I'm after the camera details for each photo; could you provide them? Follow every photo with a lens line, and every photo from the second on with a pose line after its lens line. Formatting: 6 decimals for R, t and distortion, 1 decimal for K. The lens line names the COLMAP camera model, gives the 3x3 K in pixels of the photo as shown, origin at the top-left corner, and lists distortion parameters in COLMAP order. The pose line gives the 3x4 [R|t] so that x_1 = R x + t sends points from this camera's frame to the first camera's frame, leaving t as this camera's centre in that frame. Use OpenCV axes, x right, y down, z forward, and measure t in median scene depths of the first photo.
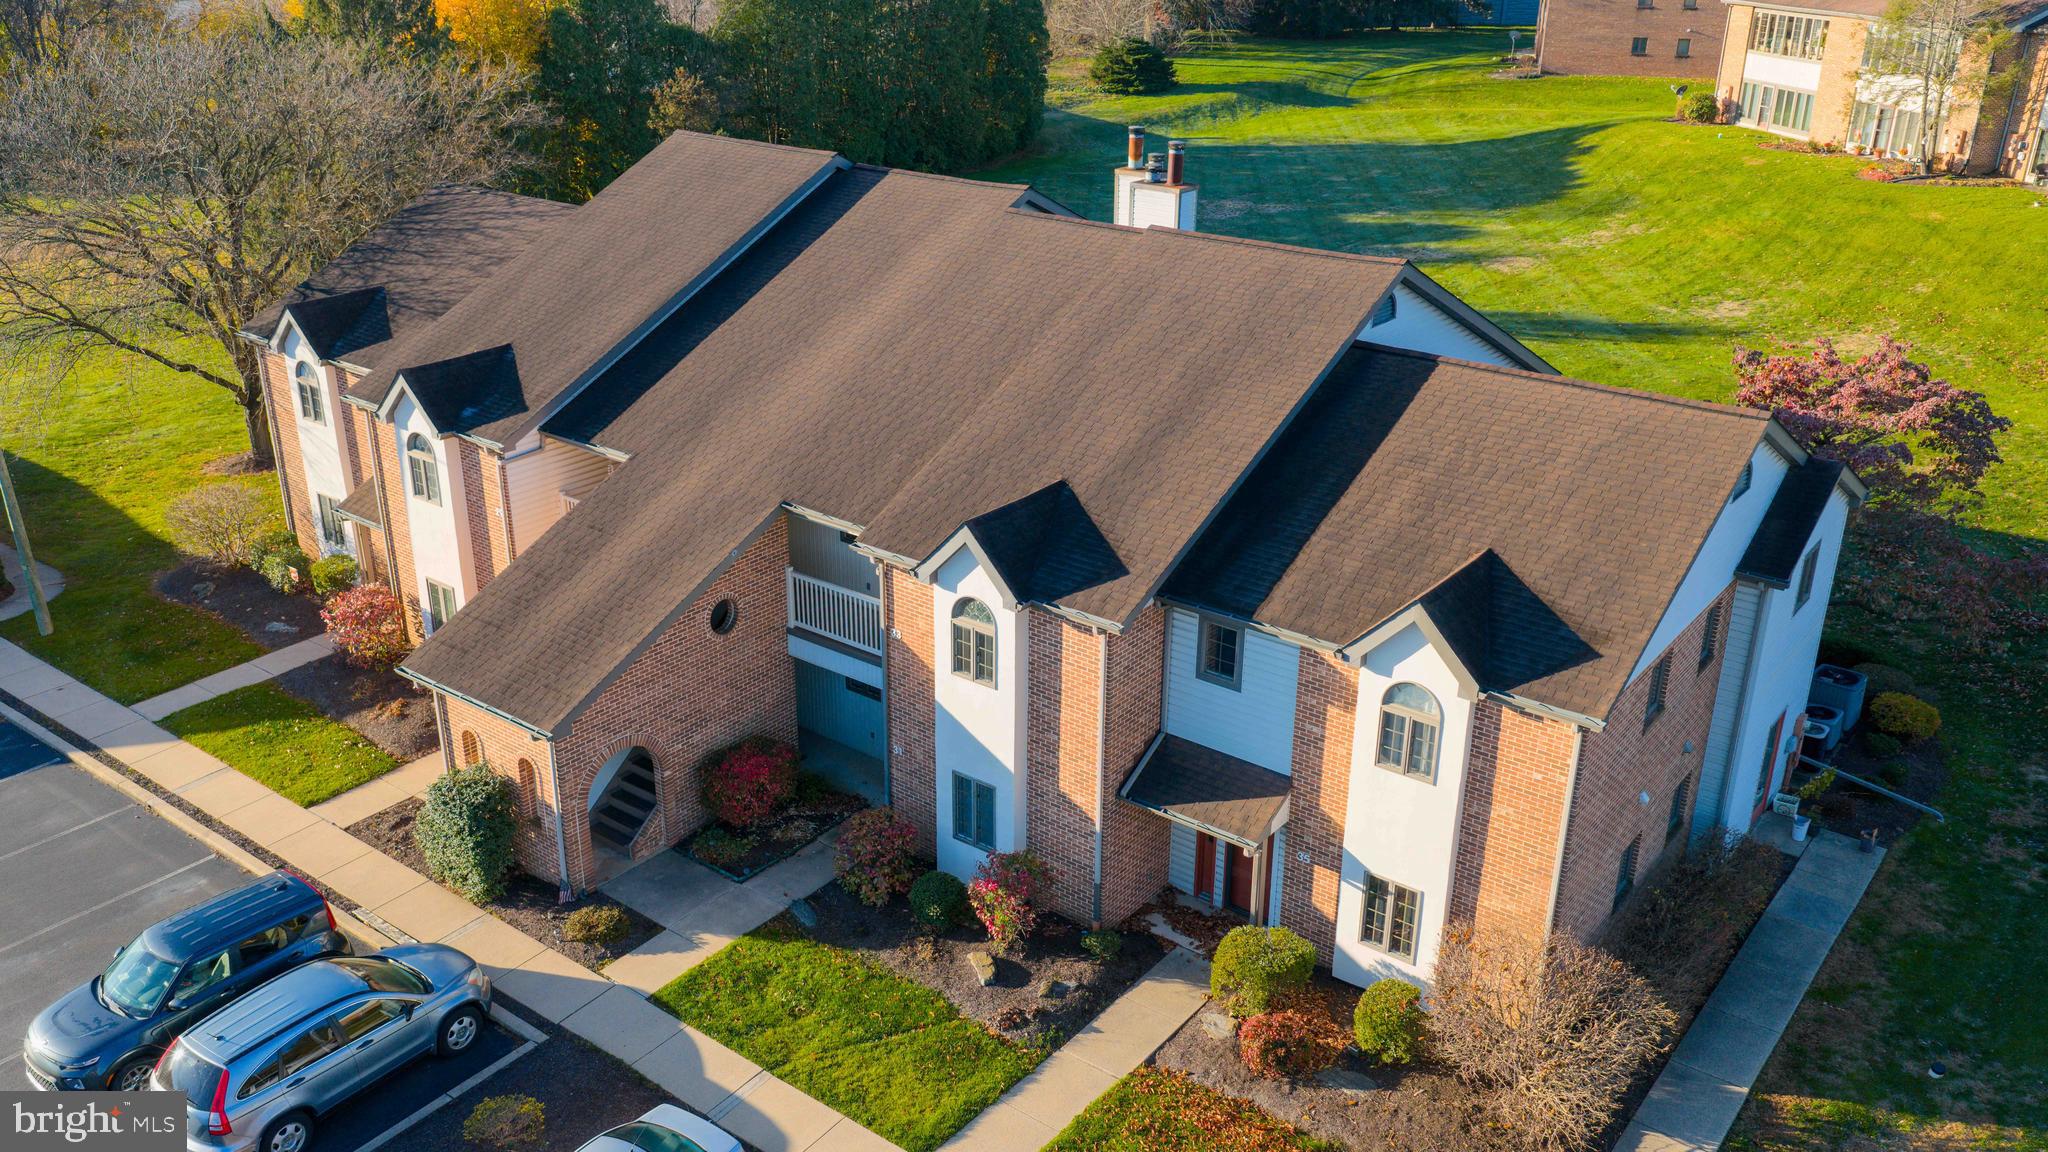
lens RADIAL K [[1670.0, 0, 1033.4], [0, 1670.0, 577.8], [0, 0, 1]] dist [0.017843, -0.020665]
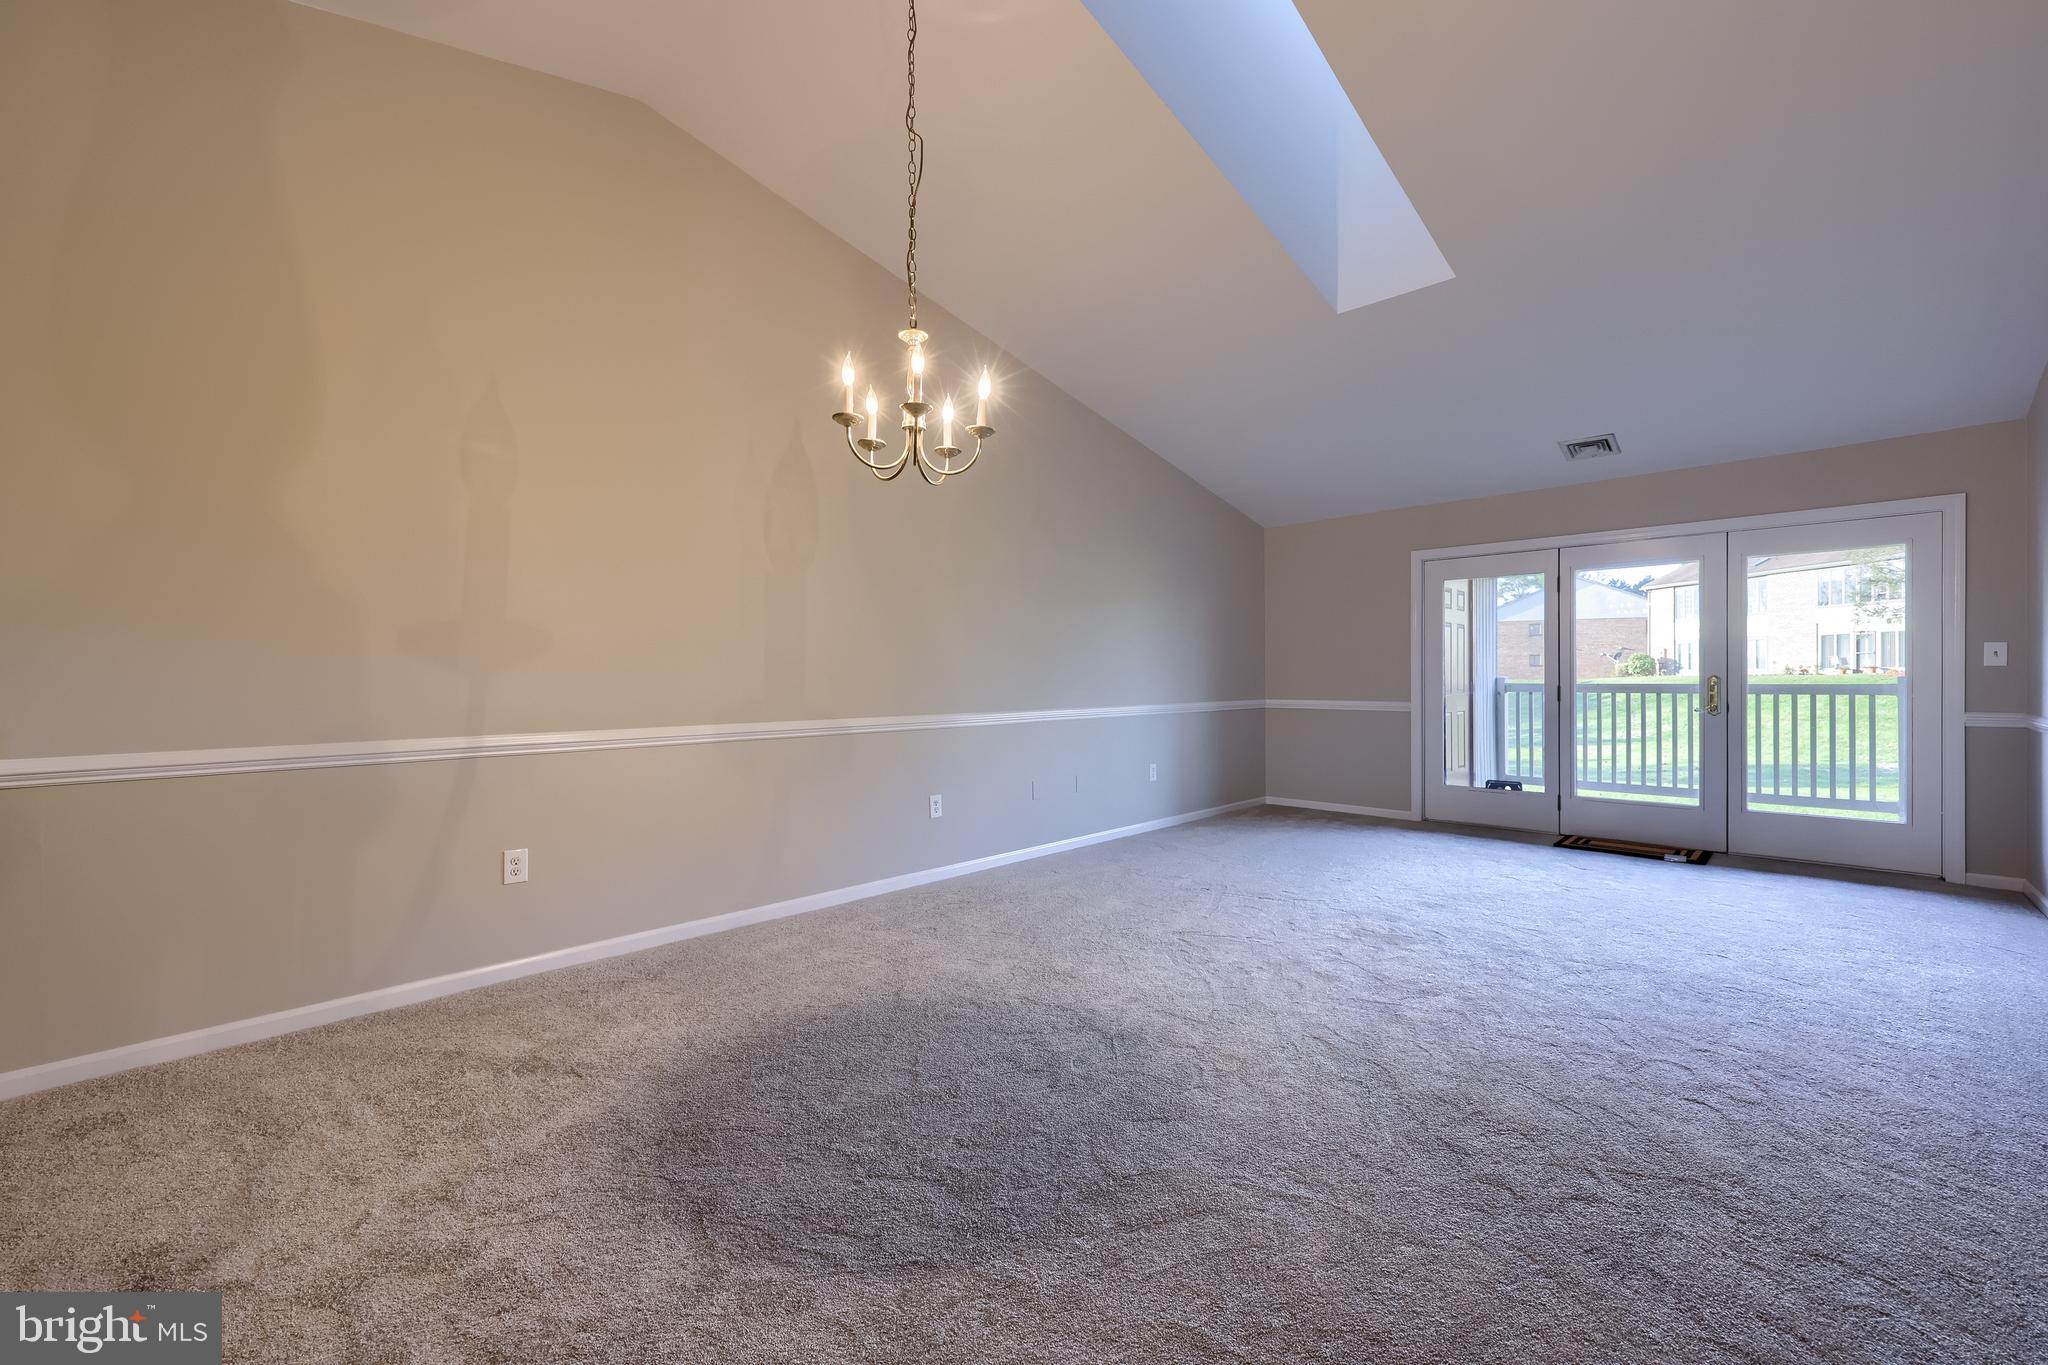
lens RADIAL K [[814.5, 0, 1033.4], [0, 814.5, 680.3], [0, 0, 1]] dist [-0.002699, -0.000227]
pose [[0.992903, -0.018544, -0.117472, 0.045560], [-0.027946, 0.923729, -0.382025, -0.068037], [0.115597, 0.382596, 0.916656, 1.178657]]
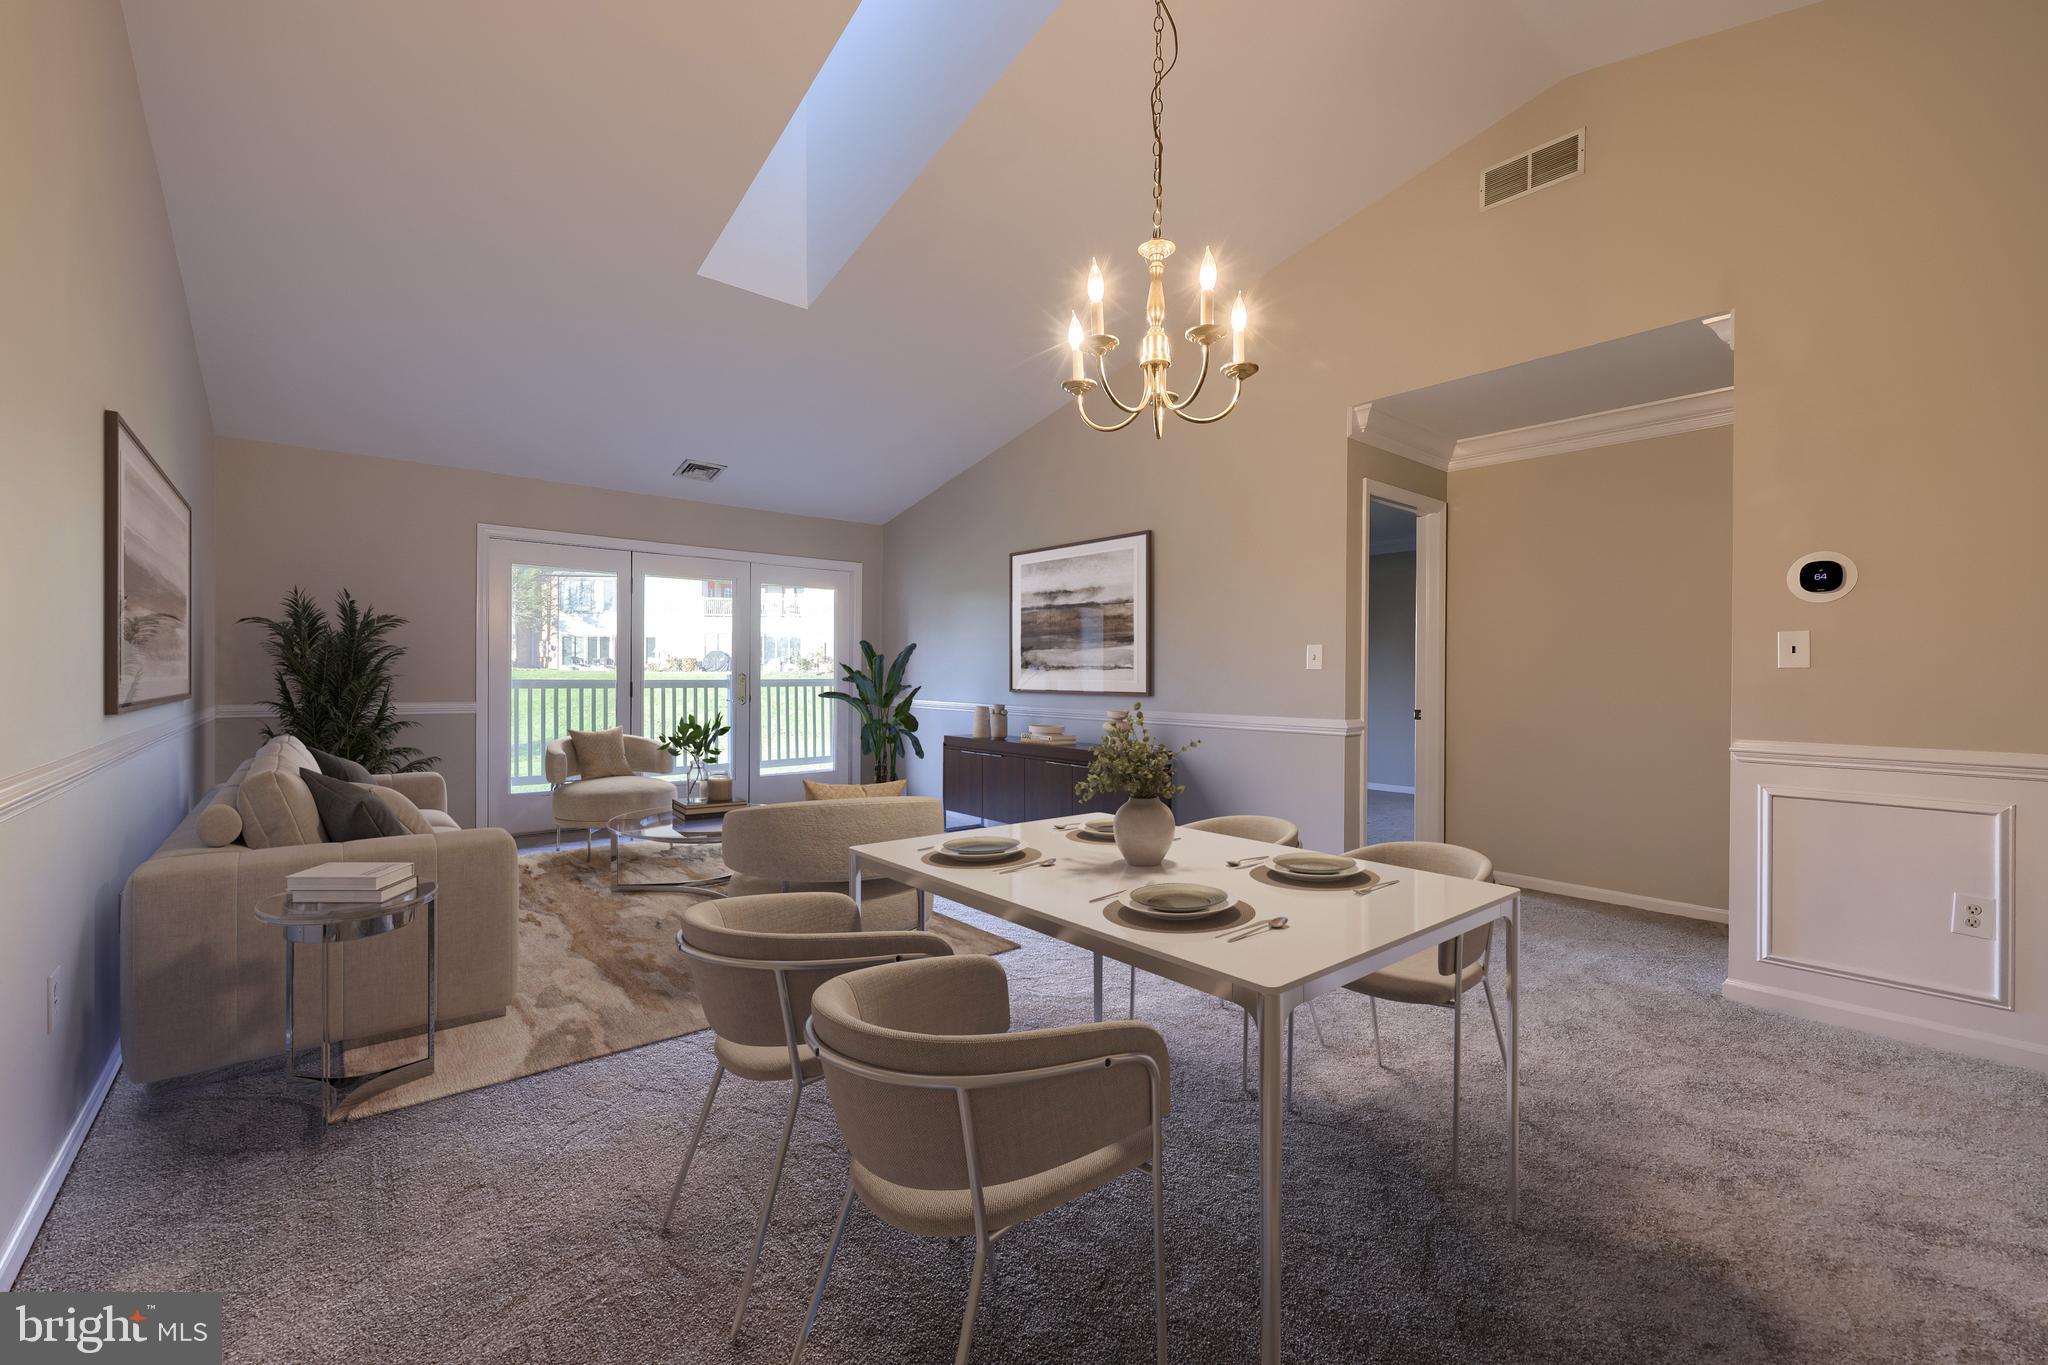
lens RADIAL K [[825.4, 0, 1019.8], [0, 825.4, 679.6], [0, 0, 1]] dist [0.000834, 0.000404]
pose [[0.221793, -0.019889, 0.974891, -0.016876], [0.372948, 0.925504, -0.065966, -0.089510], [-0.900954, 0.378215, 0.212688, 1.227077]]
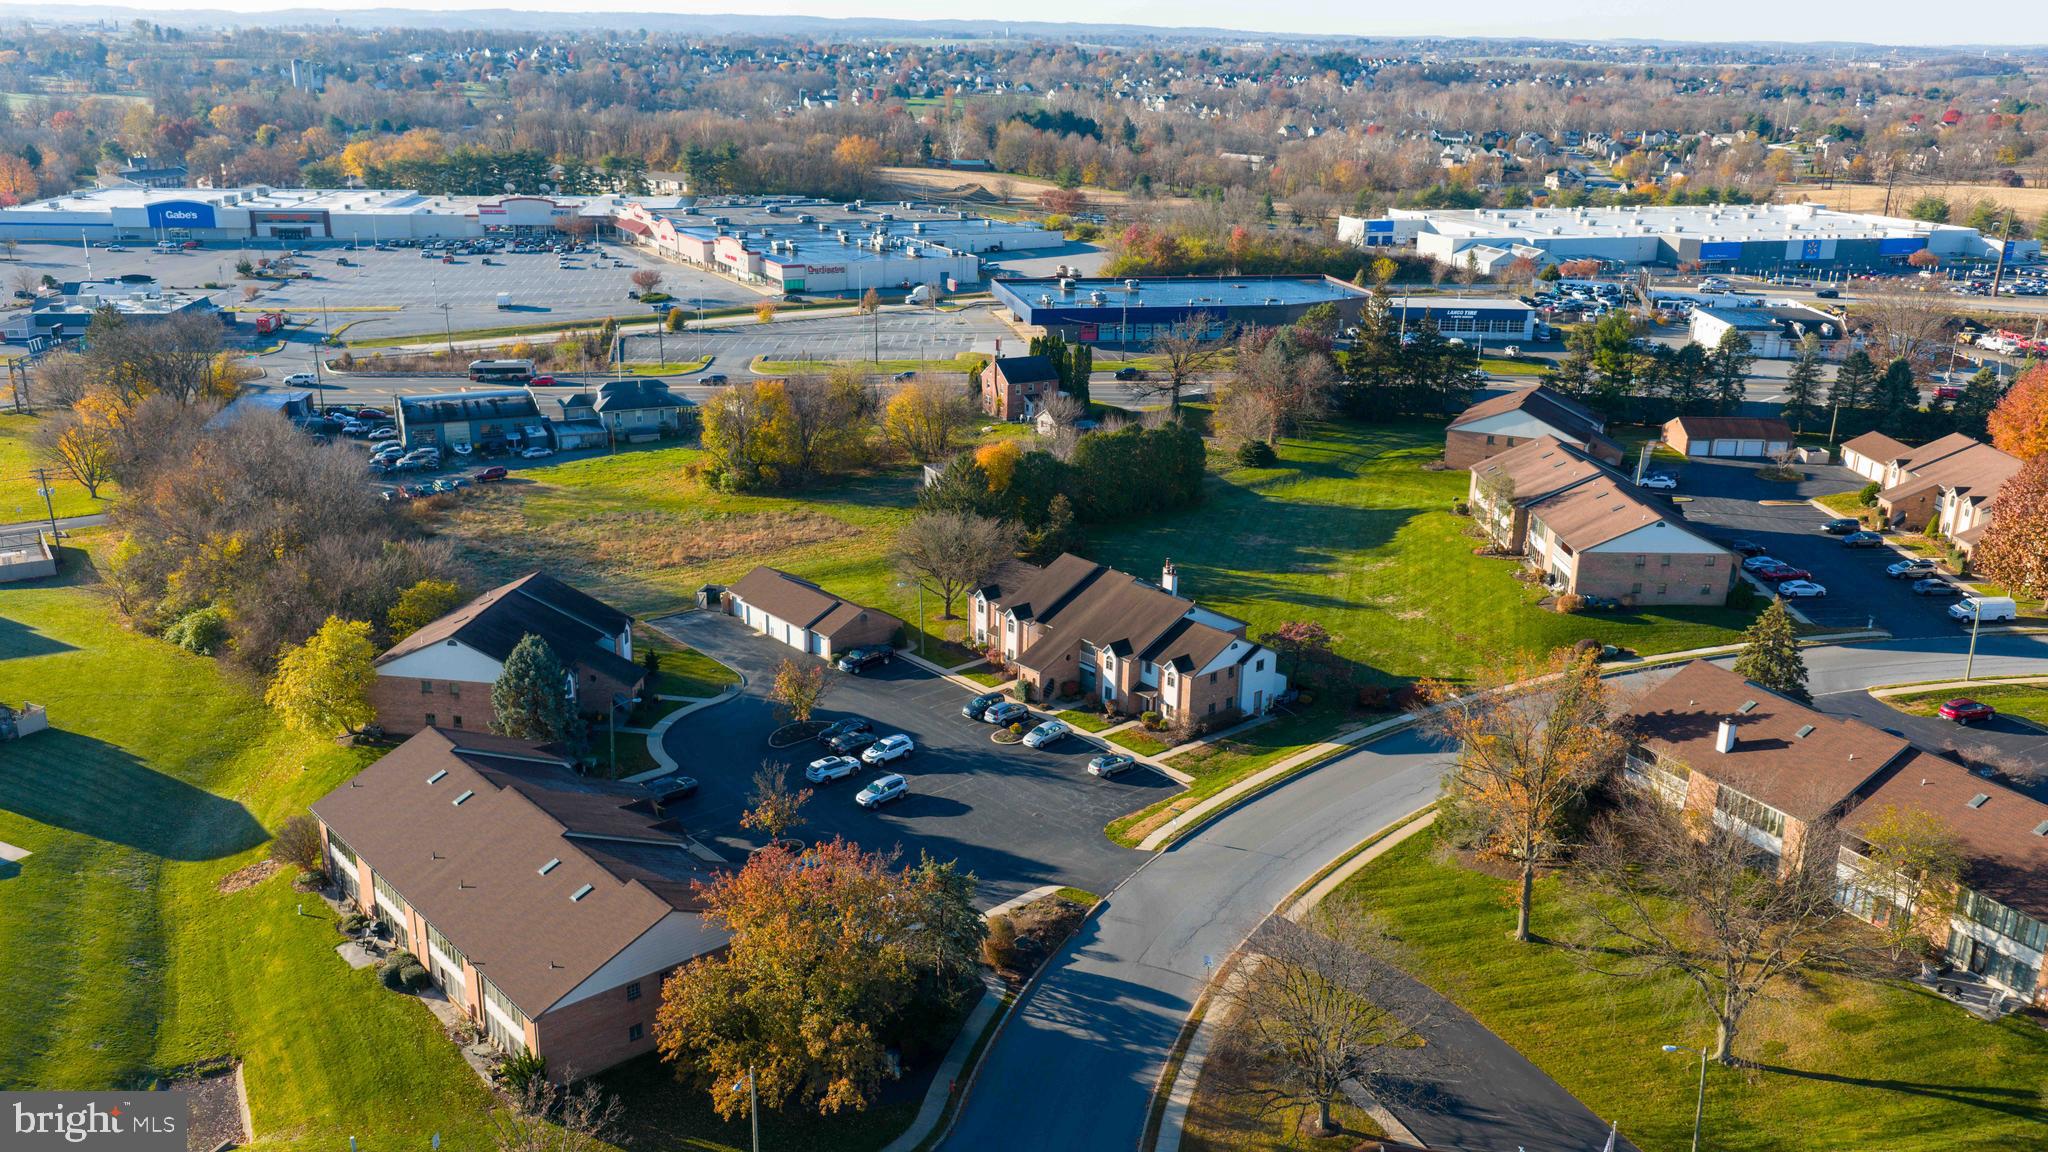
lens RADIAL K [[1670.0, 0, 1022.8], [0, 1670.0, 573.3], [0, 0, 1]] dist [0.017843, -0.020665]
pose [[0.979922, 0.068844, -0.187117, 0.706867], [-0.085328, 0.993013, -0.081509, 0.215827], [0.180198, 0.095839, 0.978950, -4.628594]]
